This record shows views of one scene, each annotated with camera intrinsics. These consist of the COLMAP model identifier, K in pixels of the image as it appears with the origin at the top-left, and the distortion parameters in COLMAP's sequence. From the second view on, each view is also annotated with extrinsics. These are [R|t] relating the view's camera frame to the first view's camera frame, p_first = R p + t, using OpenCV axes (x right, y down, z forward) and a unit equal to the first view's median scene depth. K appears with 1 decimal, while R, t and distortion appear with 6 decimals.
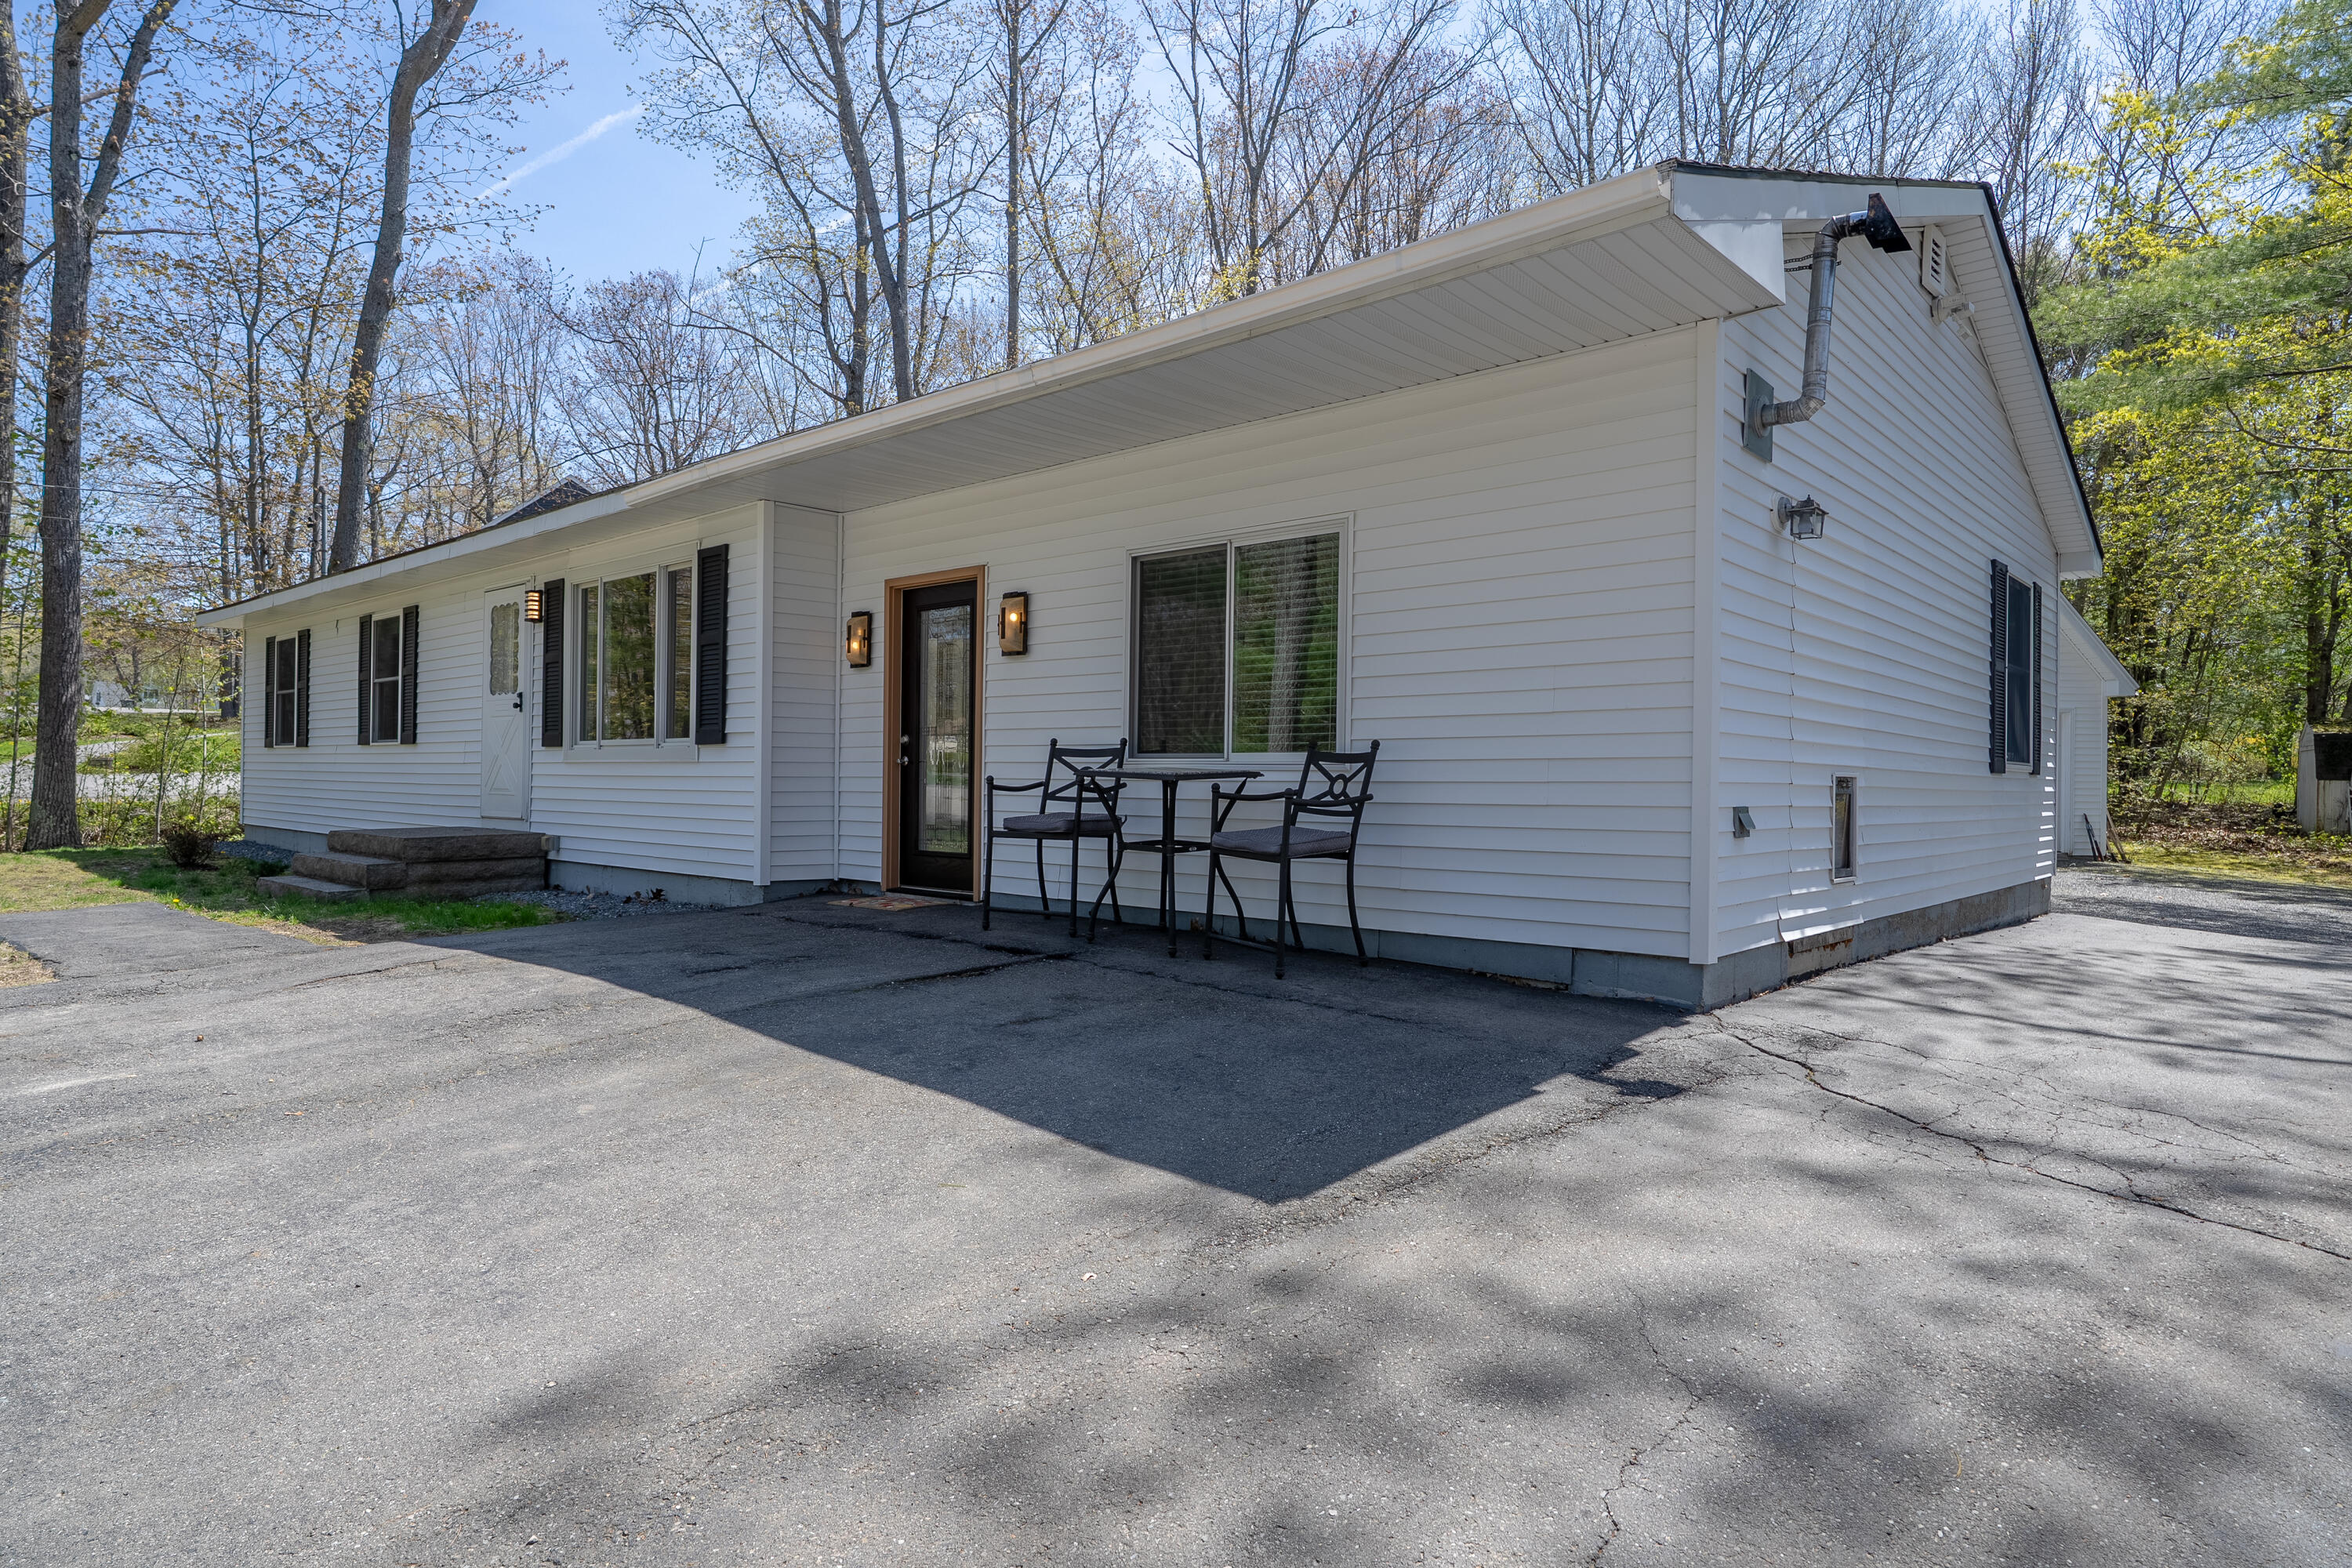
lens RADIAL K [[1318.8, 0, 1176.1], [0, 1318.8, 785.5], [0, 0, 1]] dist [0.004885, 0.000232]
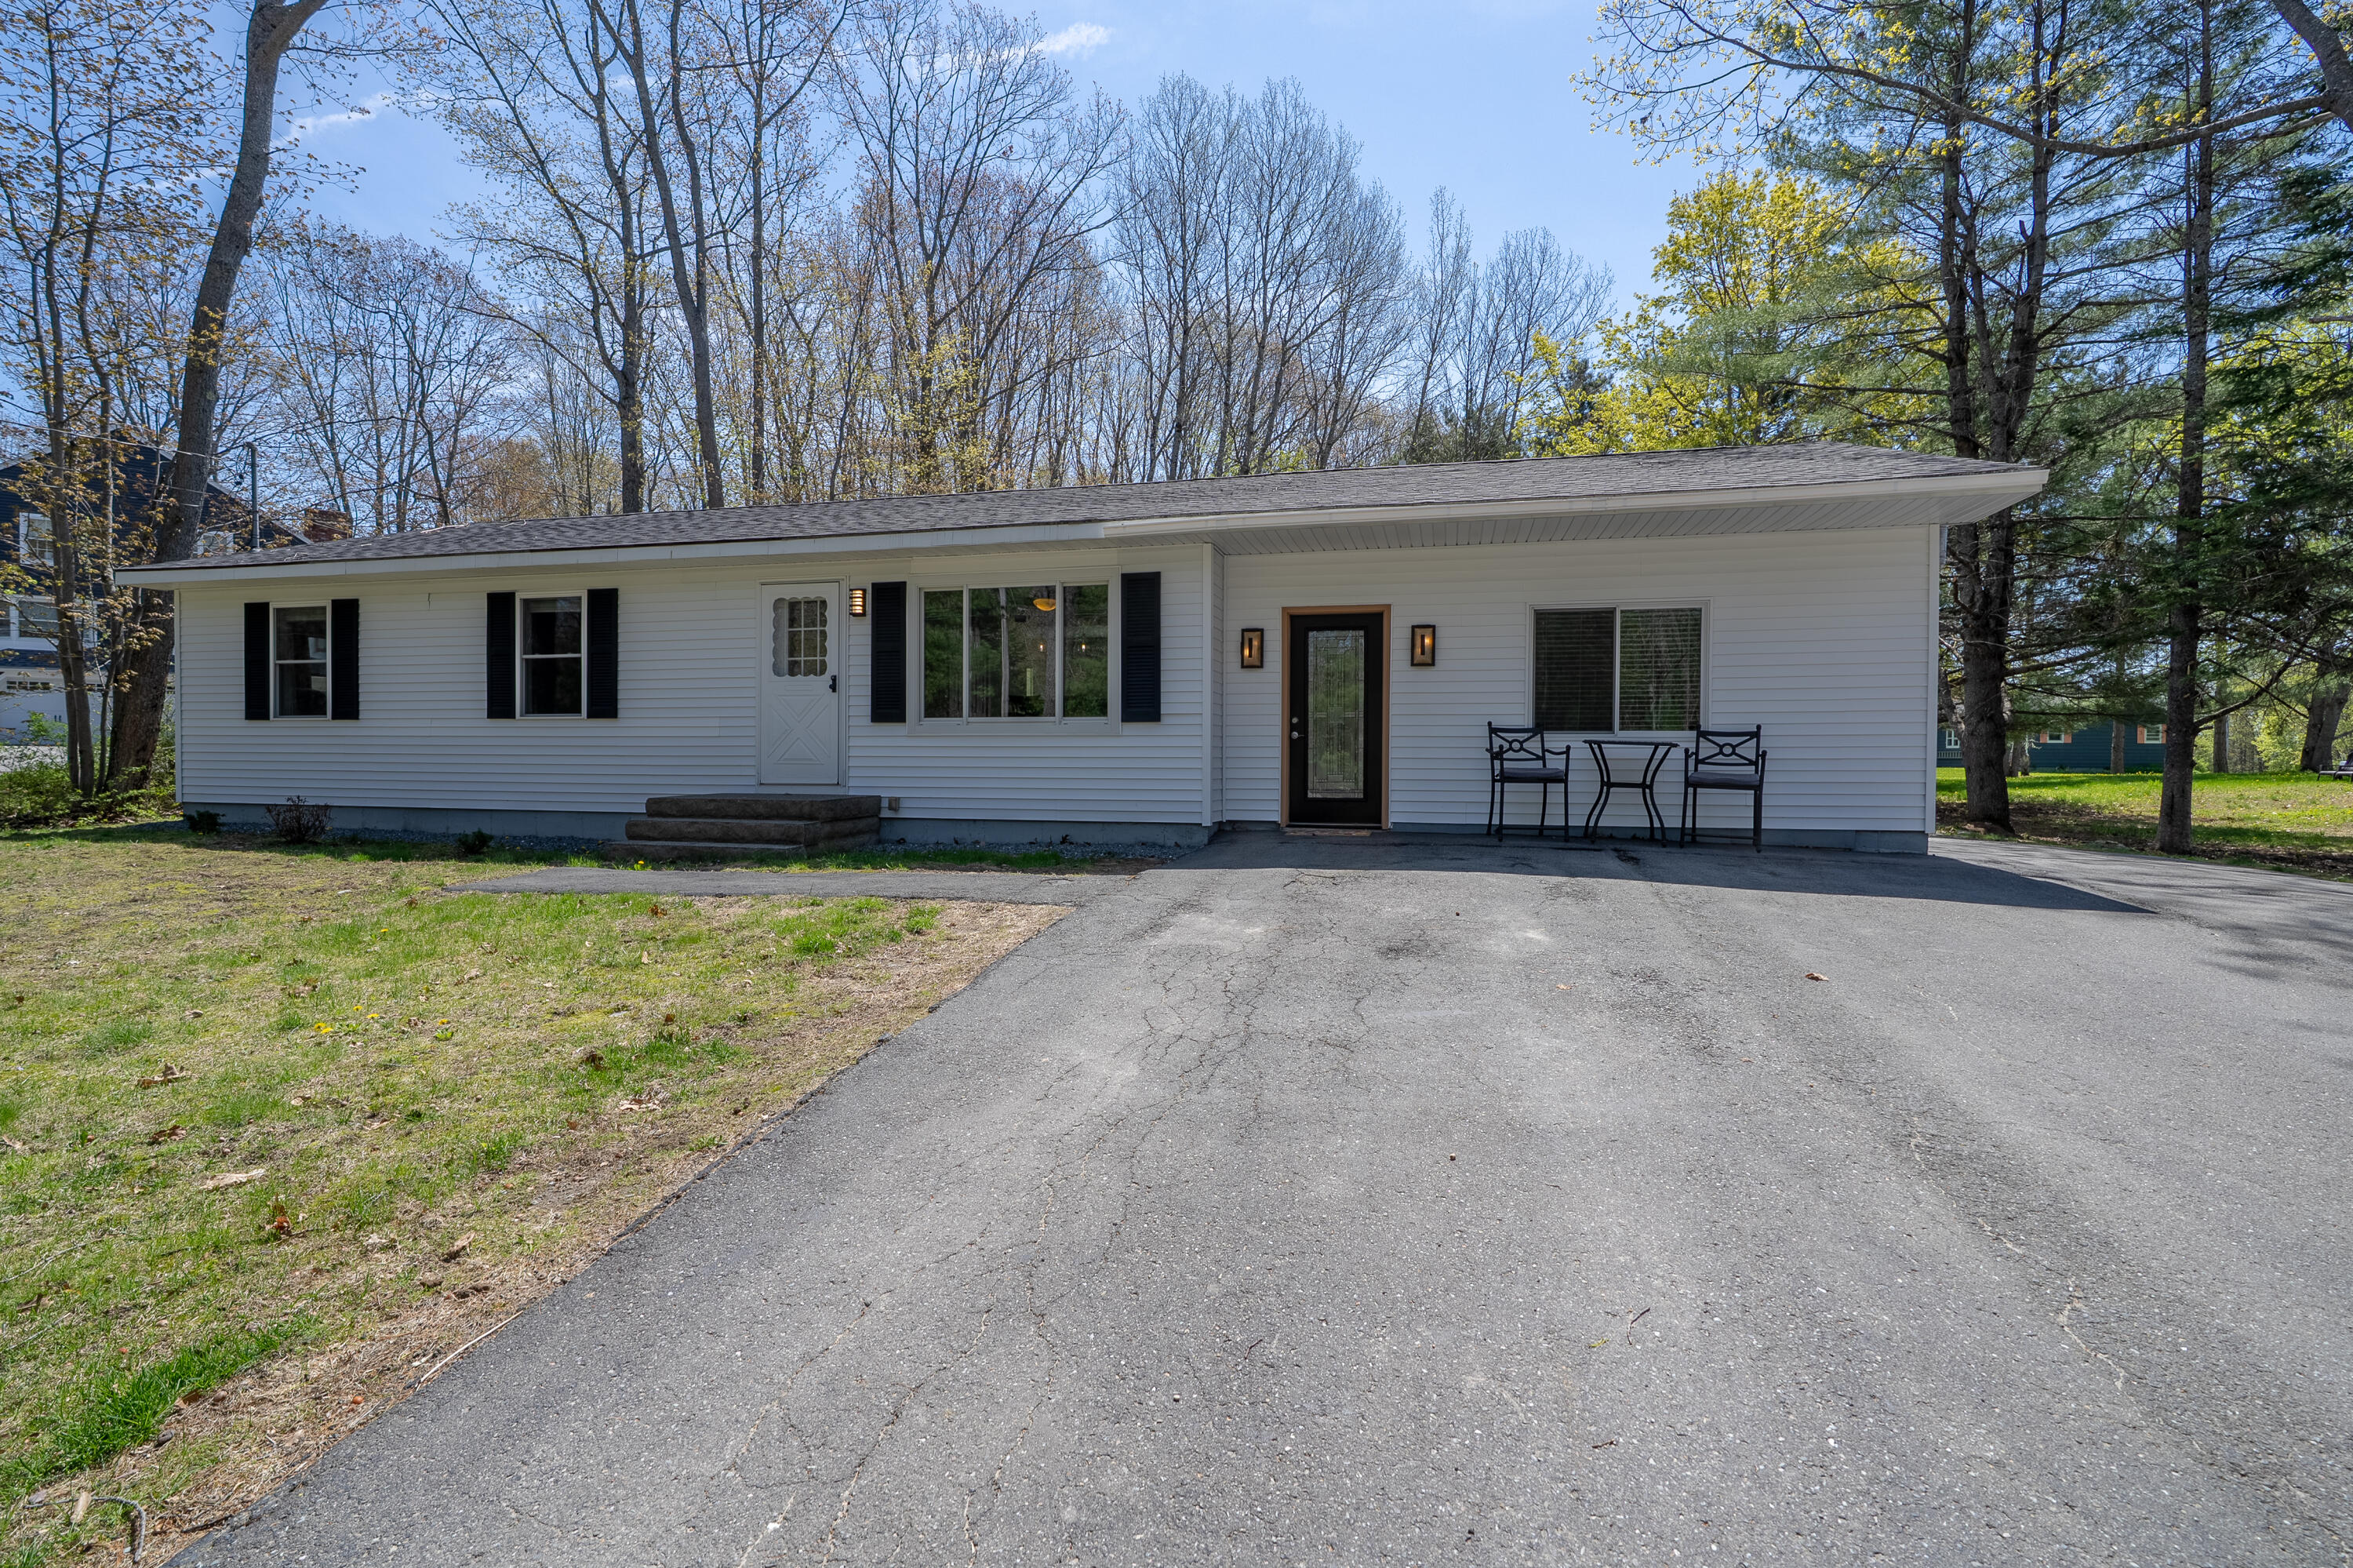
lens RADIAL K [[1066.7, 0, 1177.4], [0, 1066.7, 774.2], [0, 0, 1]] dist [-0.006755, 0.002910]
pose [[0.882318, -0.013334, 0.470465, -0.859254], [0.005964, 0.999835, 0.017153, 0.002941], [-0.470616, -0.012329, 0.882252, 0.041160]]
